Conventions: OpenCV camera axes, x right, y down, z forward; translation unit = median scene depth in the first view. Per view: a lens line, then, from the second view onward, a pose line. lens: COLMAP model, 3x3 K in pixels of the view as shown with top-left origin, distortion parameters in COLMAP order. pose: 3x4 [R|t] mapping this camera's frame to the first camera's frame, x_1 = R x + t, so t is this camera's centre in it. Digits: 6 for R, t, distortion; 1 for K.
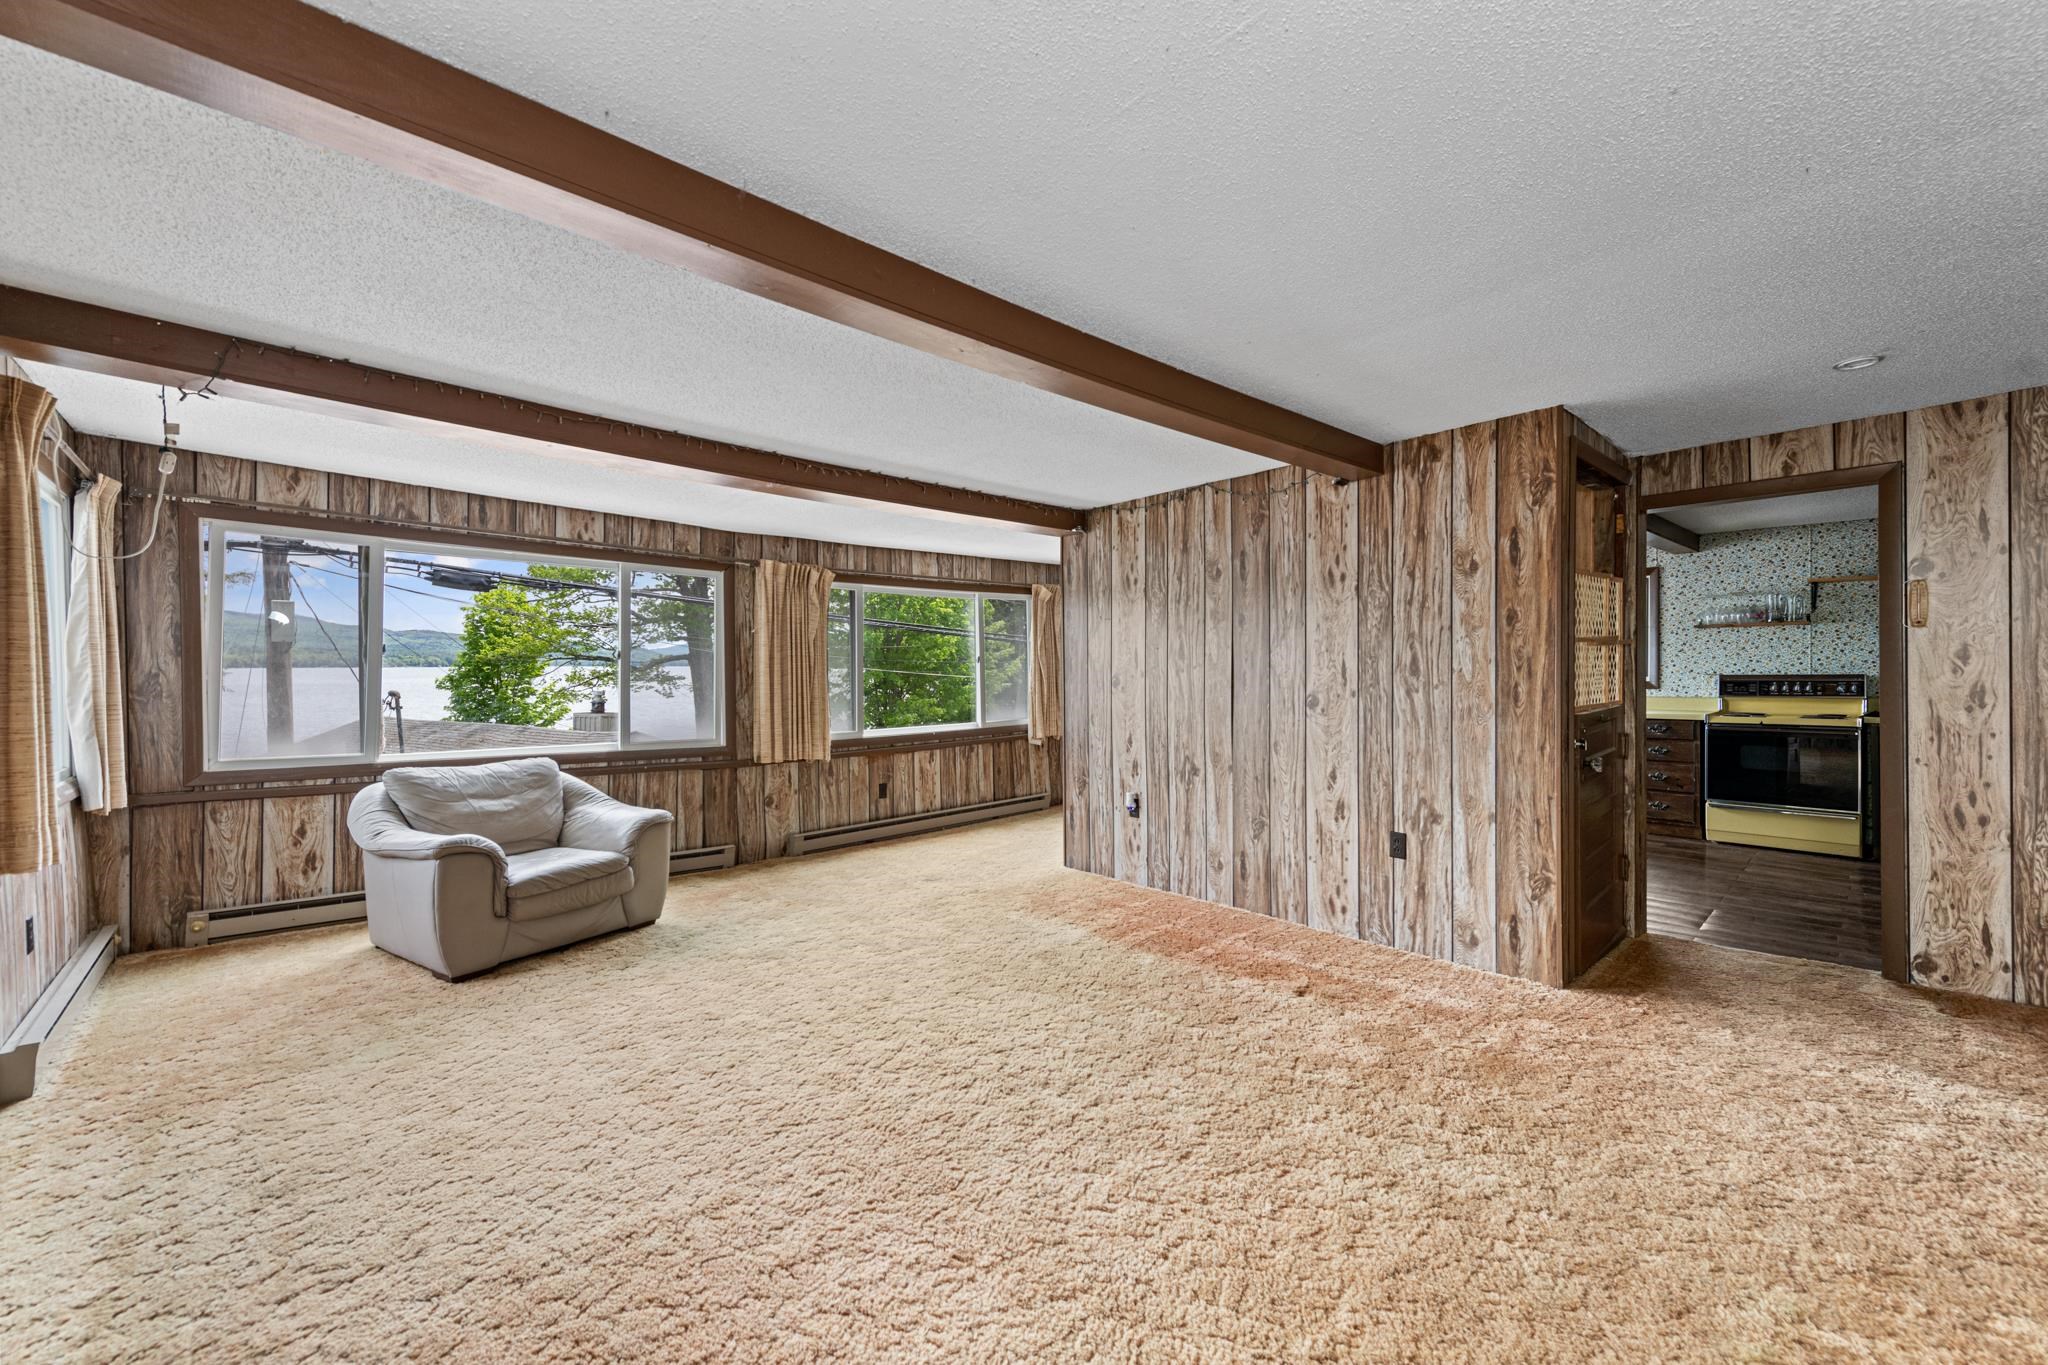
lens RADIAL K [[799.8, 0, 1025.0], [0, 799.8, 676.6], [0, 0, 1]] dist [0.014686, -0.000003]
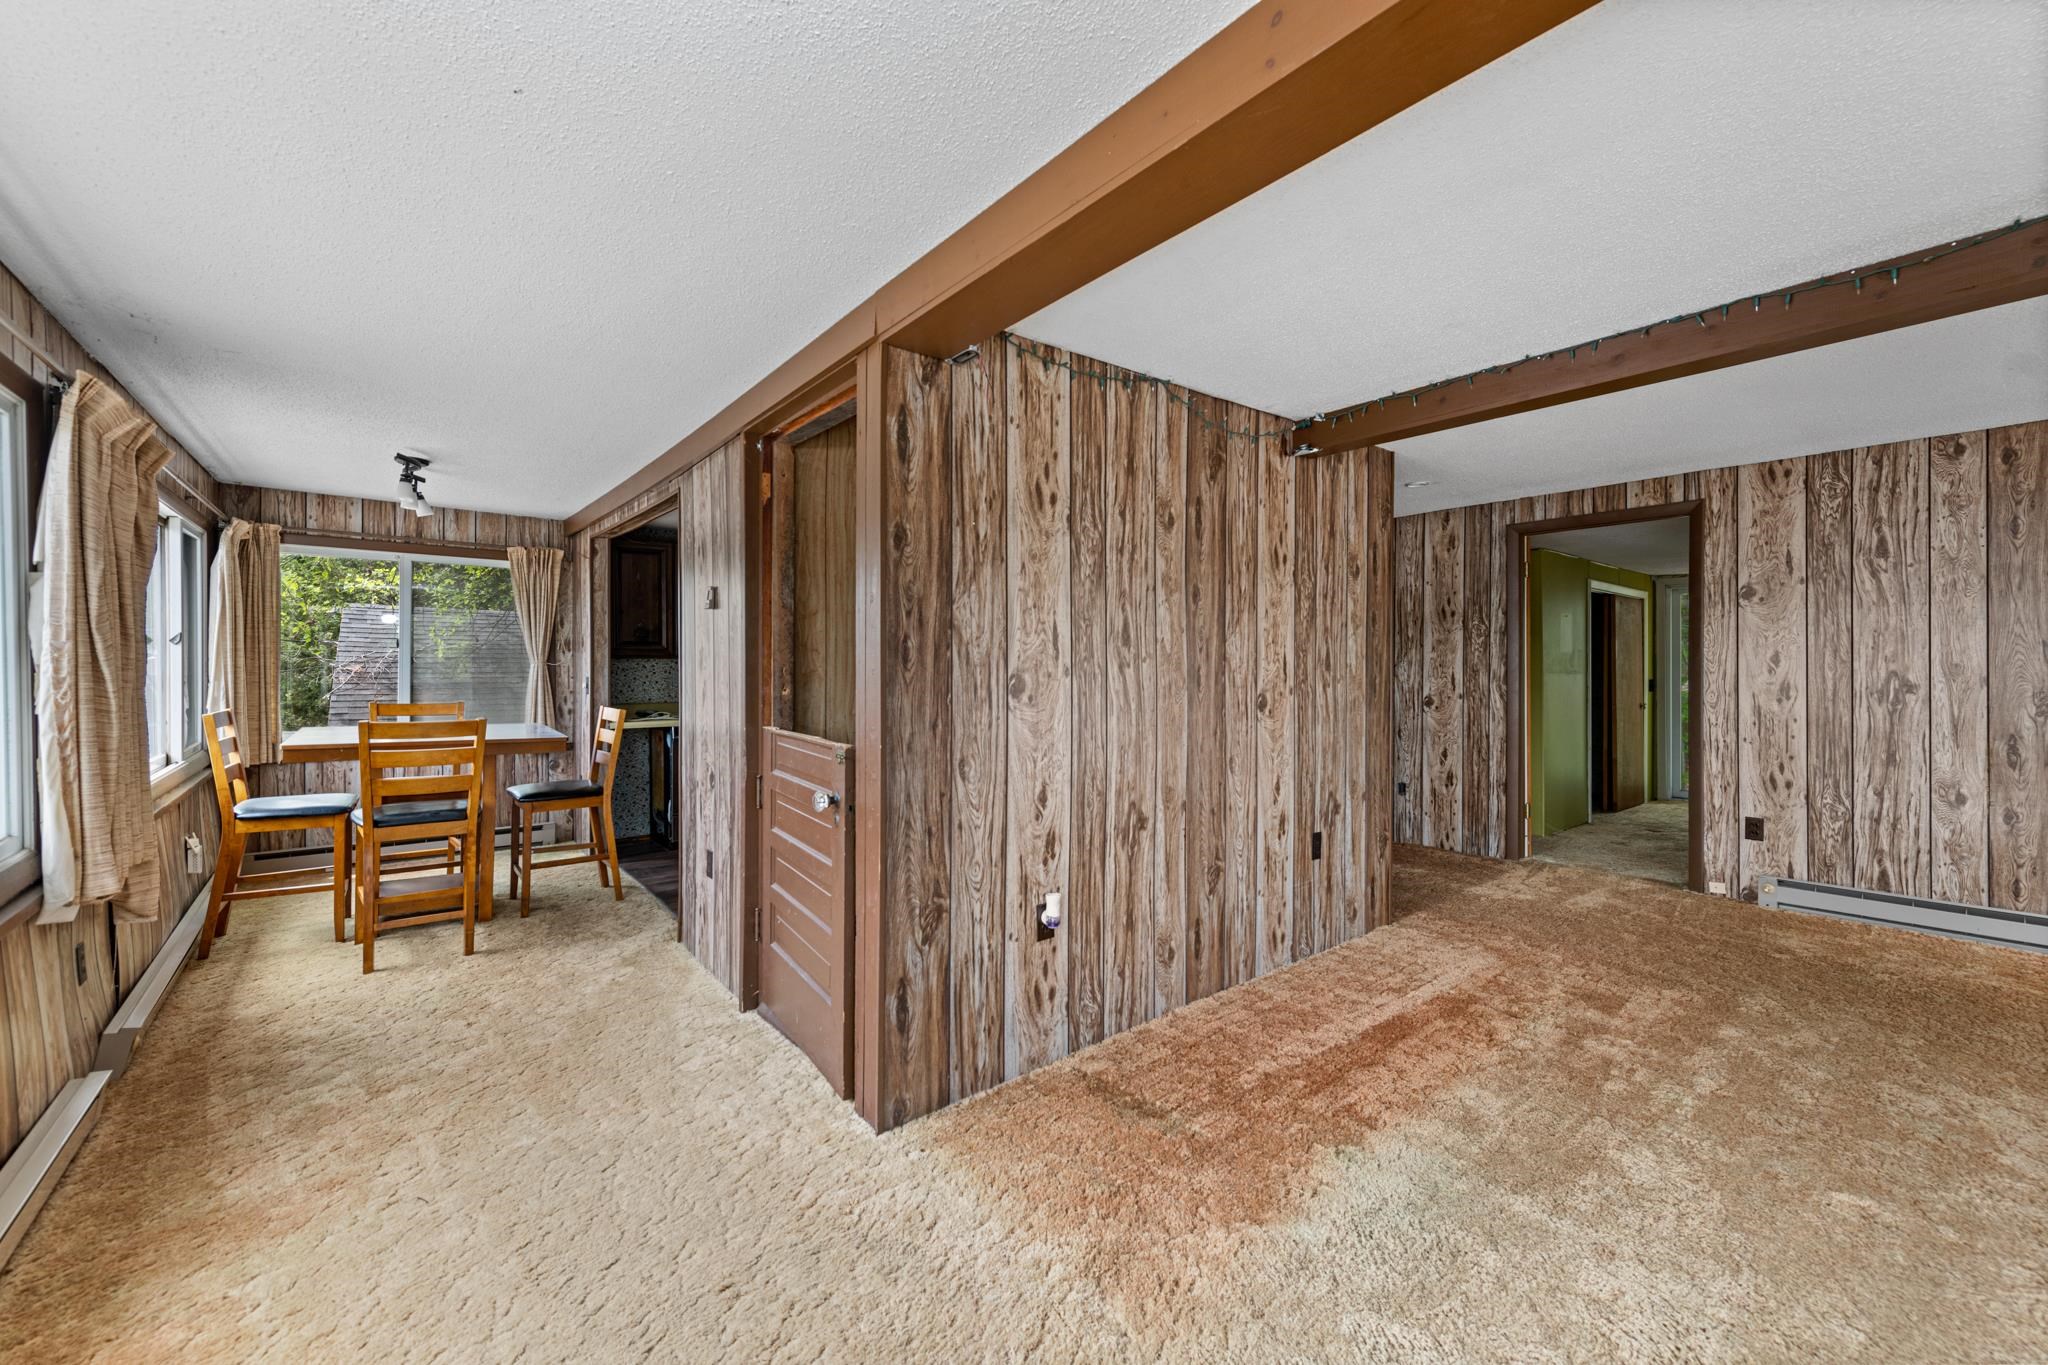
lens RADIAL K [[799.8, 0, 1030.5], [0, 799.8, 663.6], [0, 0, 1]] dist [0.014686, -0.000003]
pose [[0.064093, 0.006434, 0.997923, -0.446040], [0.008258, 0.999942, -0.006977, -0.004714], [-0.997910, 0.008688, 0.064036, 1.093392]]
